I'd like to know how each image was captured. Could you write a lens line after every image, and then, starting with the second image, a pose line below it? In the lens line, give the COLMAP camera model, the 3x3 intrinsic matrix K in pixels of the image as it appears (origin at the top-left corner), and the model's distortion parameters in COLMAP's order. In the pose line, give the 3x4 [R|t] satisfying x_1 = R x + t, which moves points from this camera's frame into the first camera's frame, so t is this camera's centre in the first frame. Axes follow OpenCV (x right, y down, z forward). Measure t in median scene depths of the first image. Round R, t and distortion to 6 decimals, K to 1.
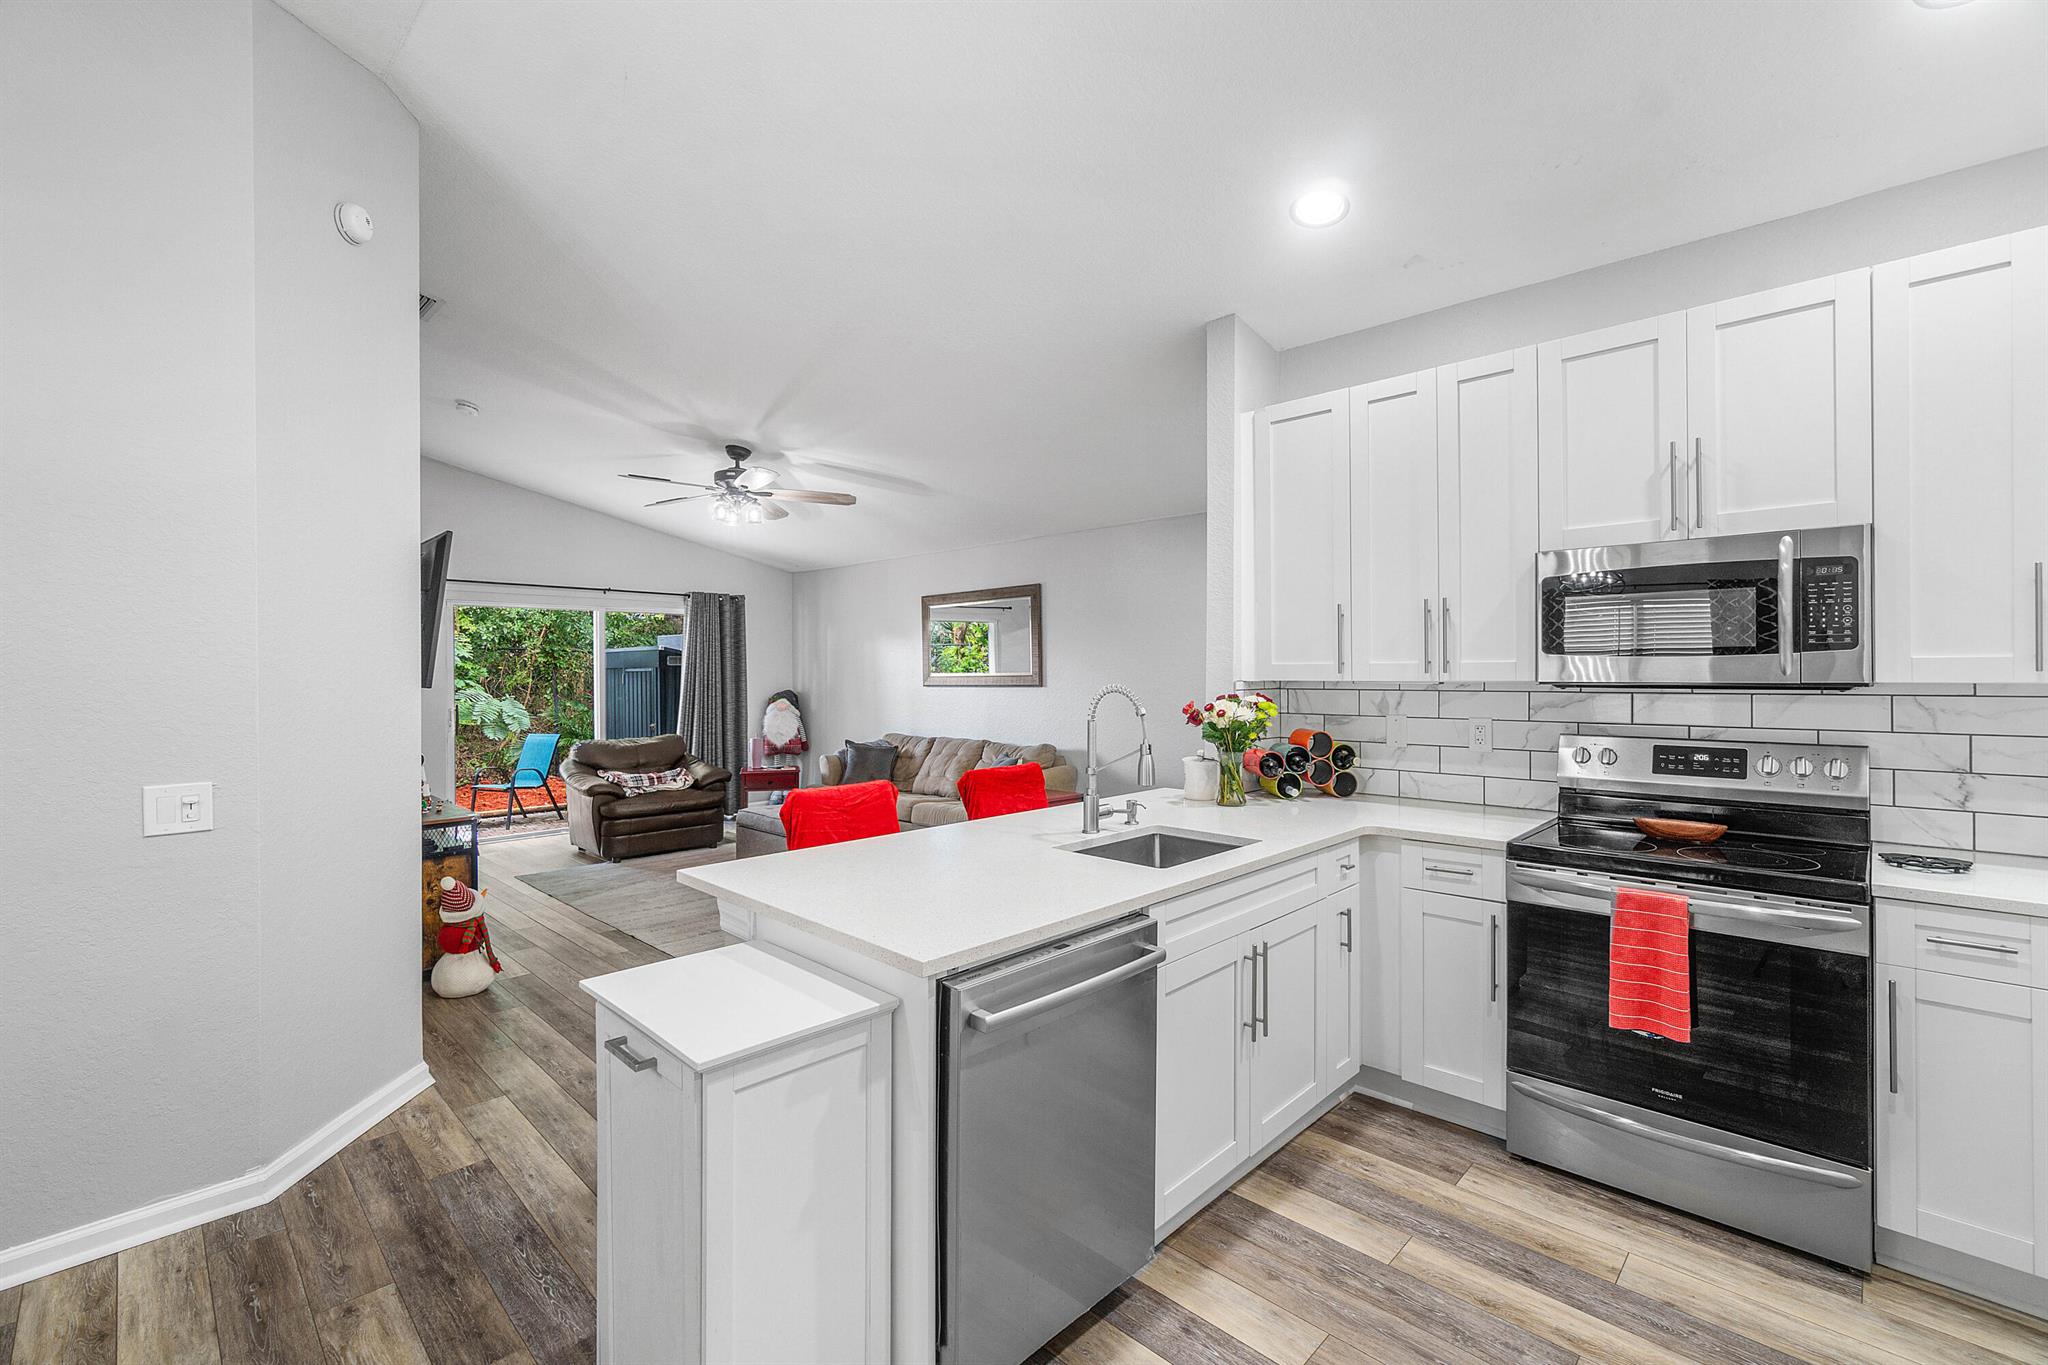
lens RADIAL K [[905.5, 0, 1007.9], [0, 905.5, 706.2], [0, 0, 1]] dist [-0.005403, 0.001144]
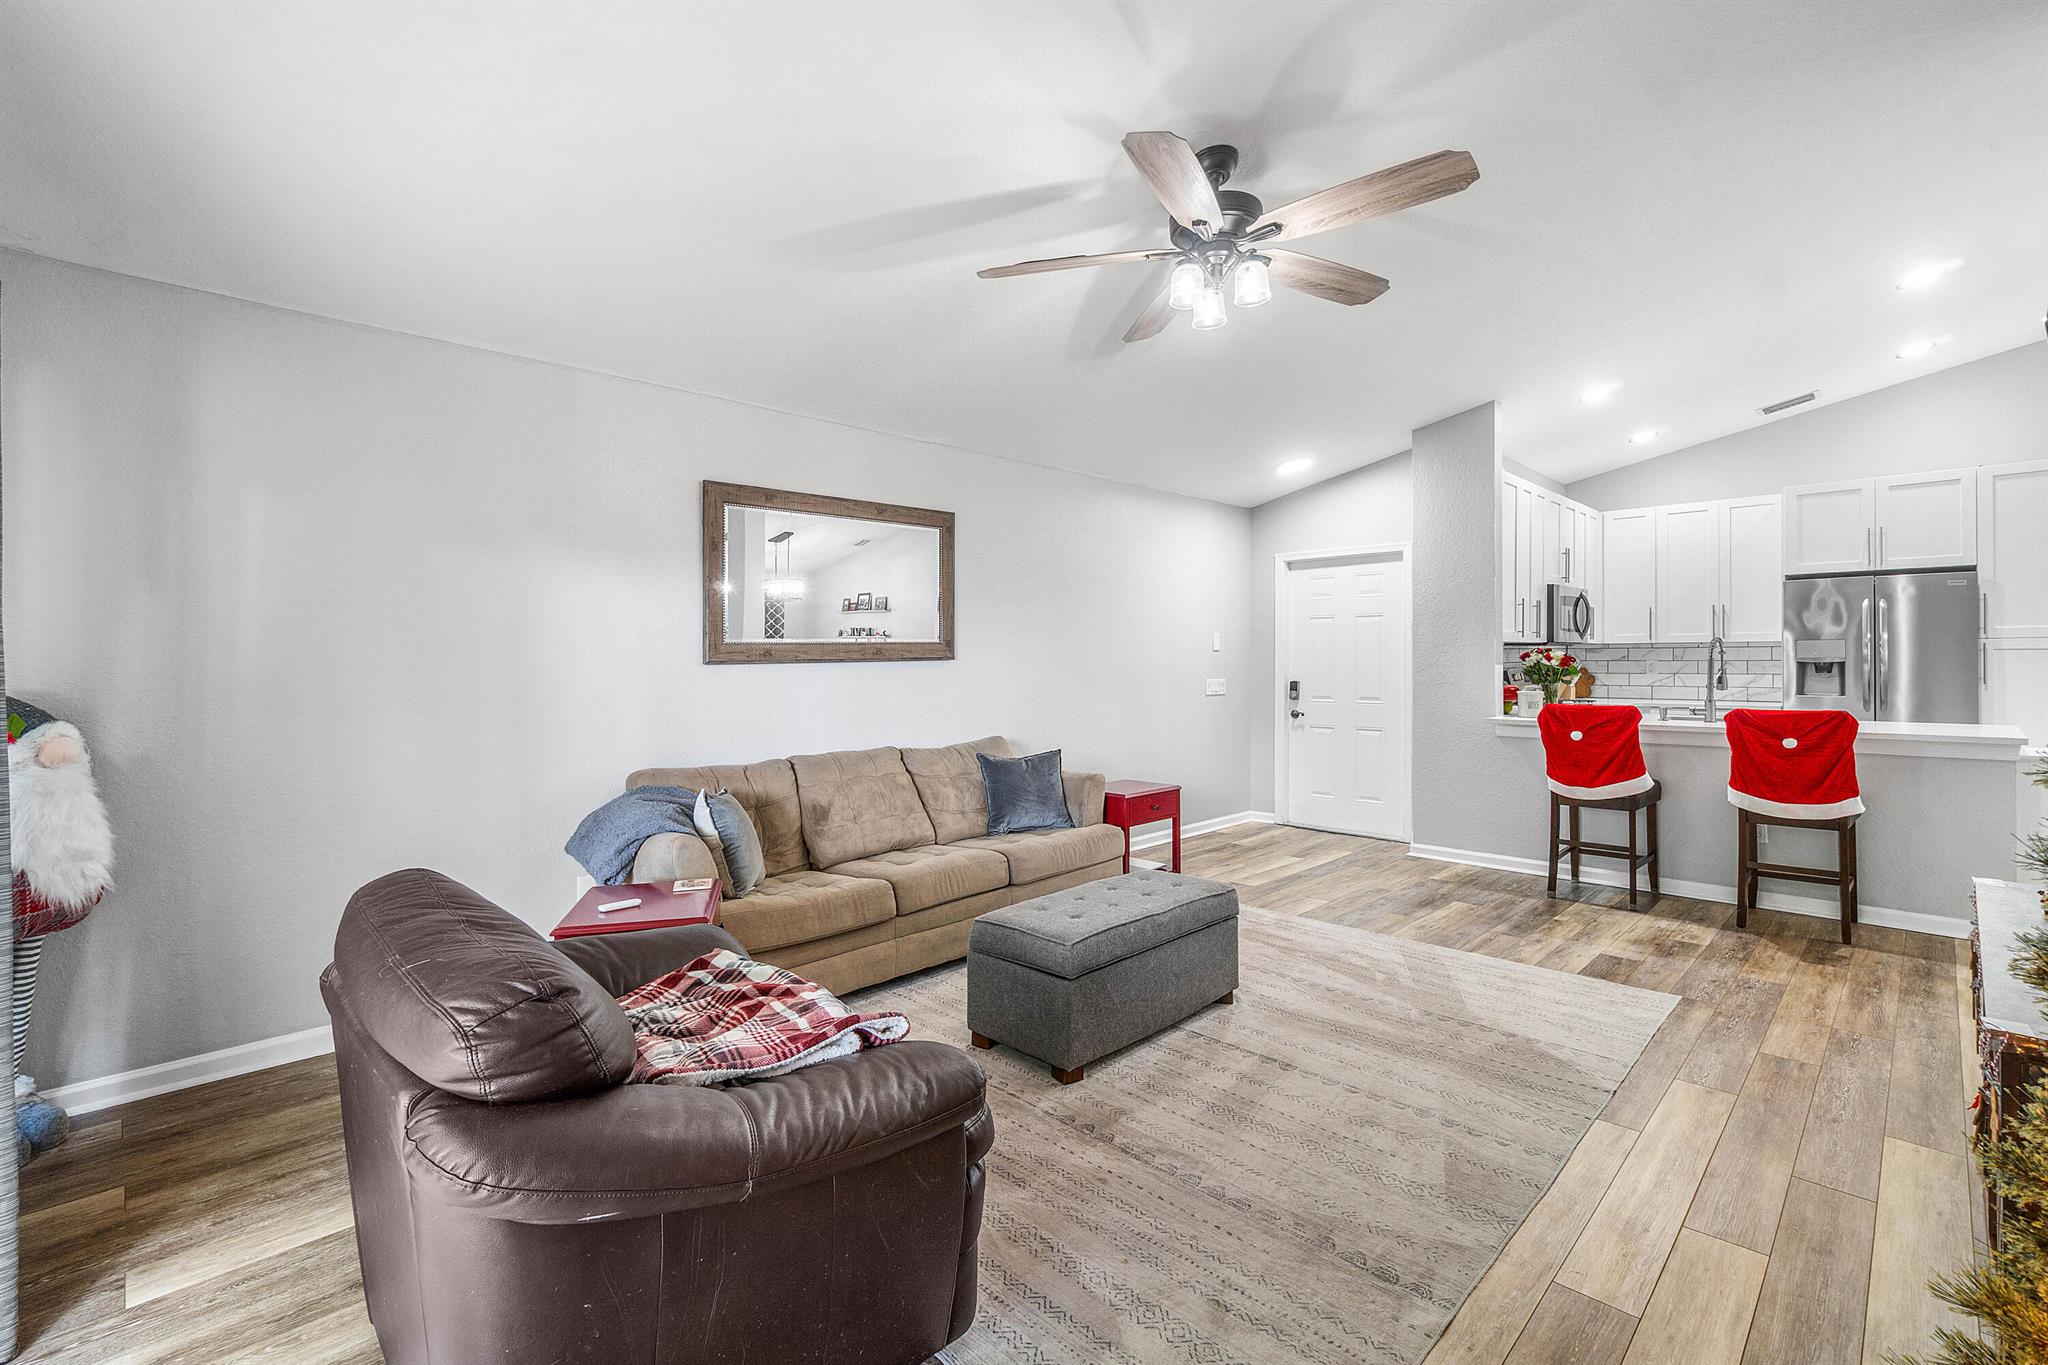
lens RADIAL K [[905.5, 0, 1009.9], [0, 905.5, 662.7], [0, 0, 1]] dist [-0.005403, 0.001144]
pose [[0.002496, -0.003086, 0.999992, -0.619271], [0.052796, 0.998601, 0.002950, -0.016920], [-0.998602, 0.052788, 0.002655, 0.870075]]
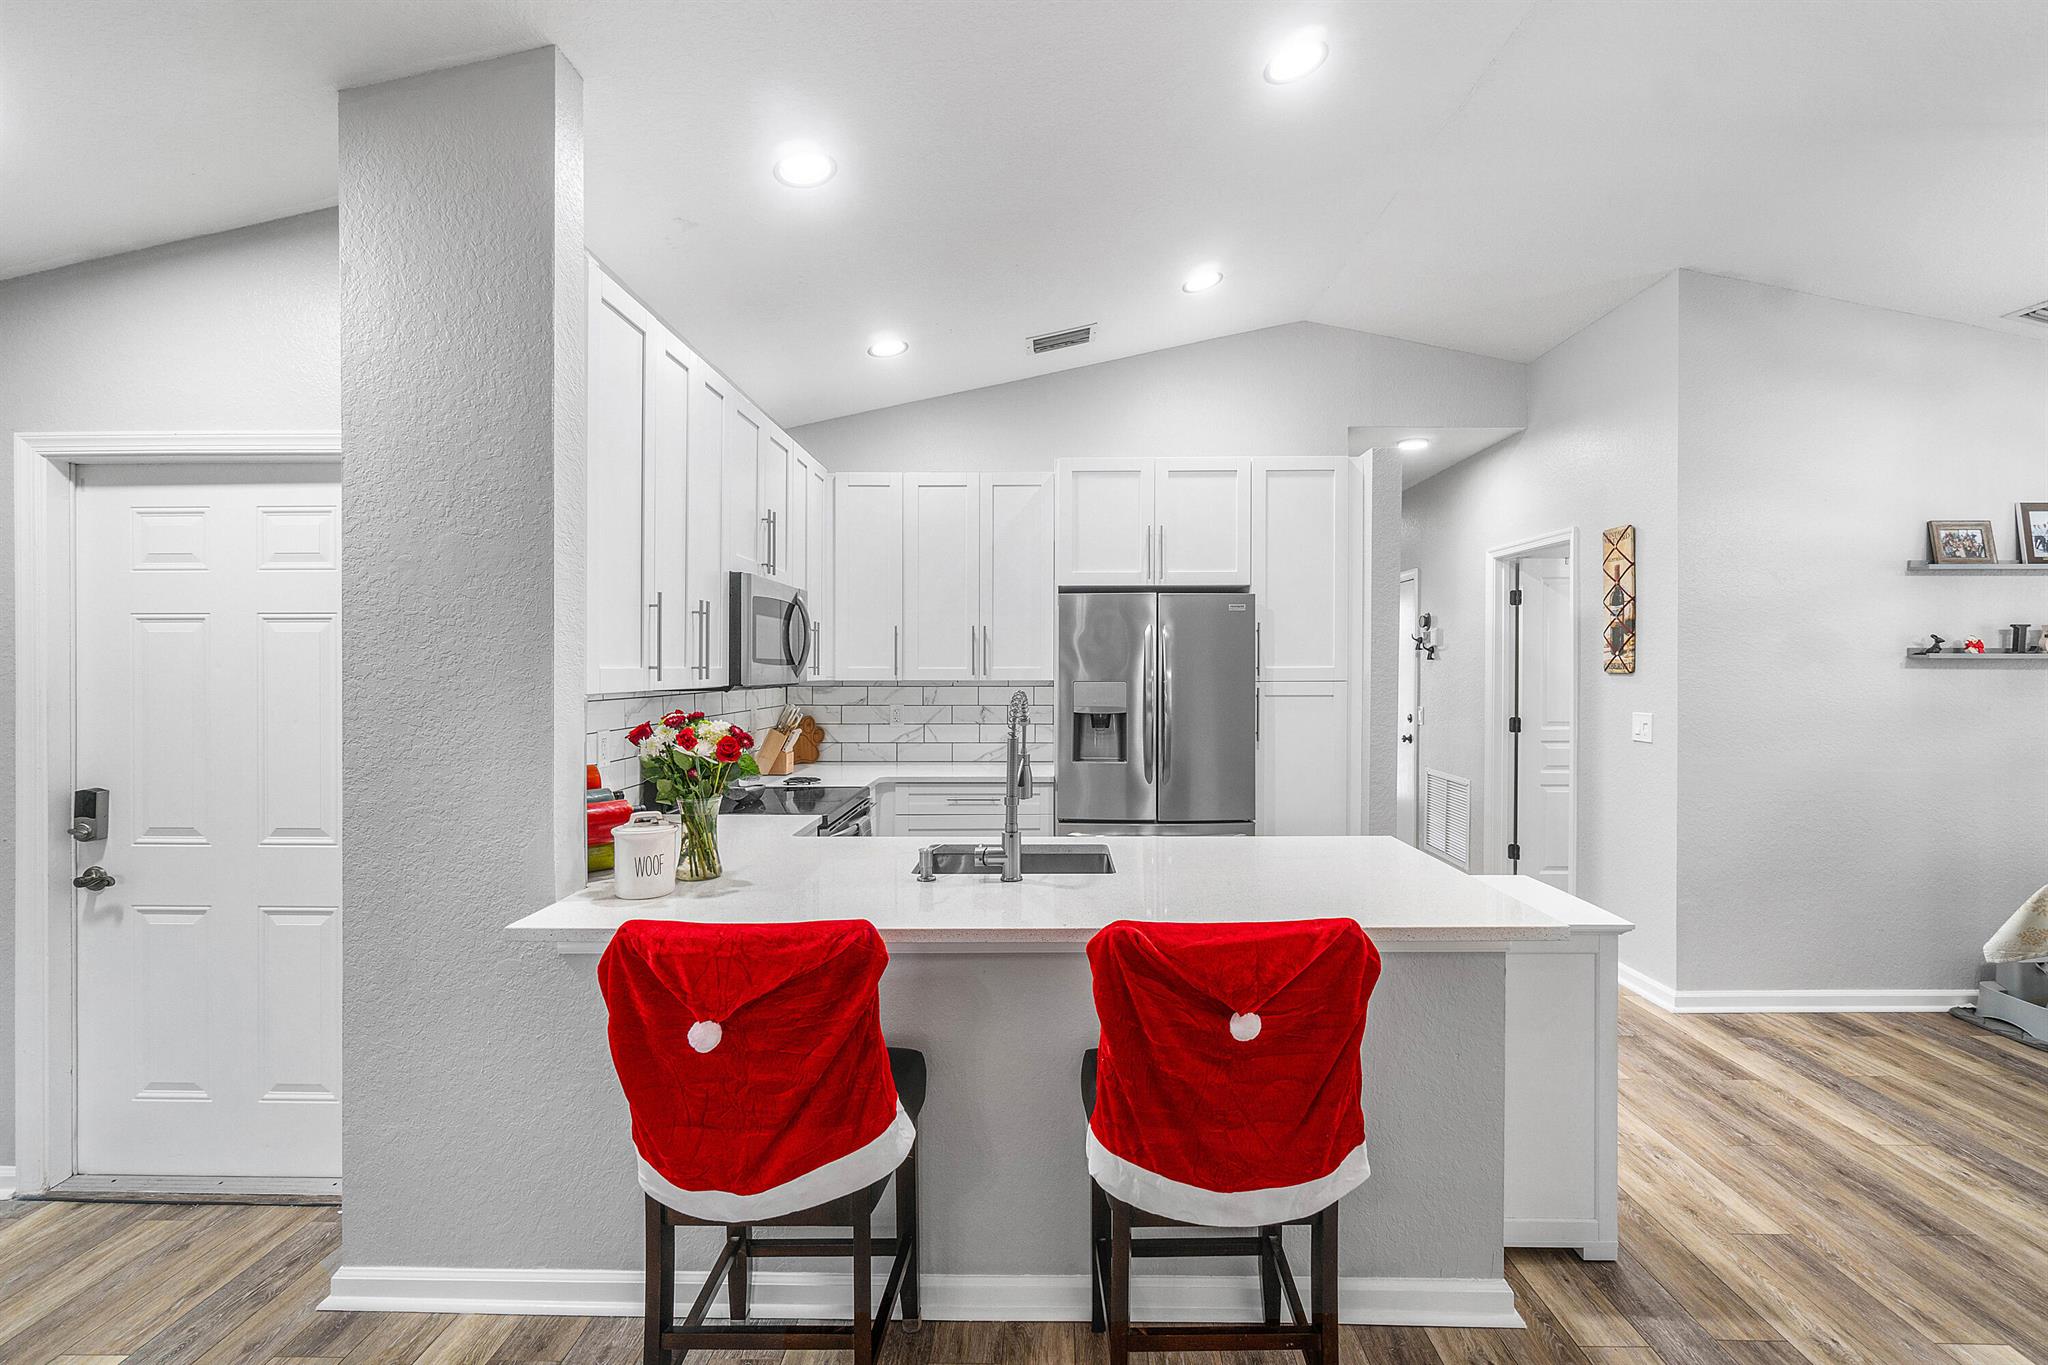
lens RADIAL K [[905.5, 0, 1045.5], [0, 905.5, 671.9], [0, 0, 1]] dist [-0.005403, 0.001144]
pose [[-0.706589, -0.000556, 0.707624, -0.183726], [0.034773, 0.998764, 0.035507, -0.023554], [-0.706769, 0.049695, -0.705696, 0.566979]]
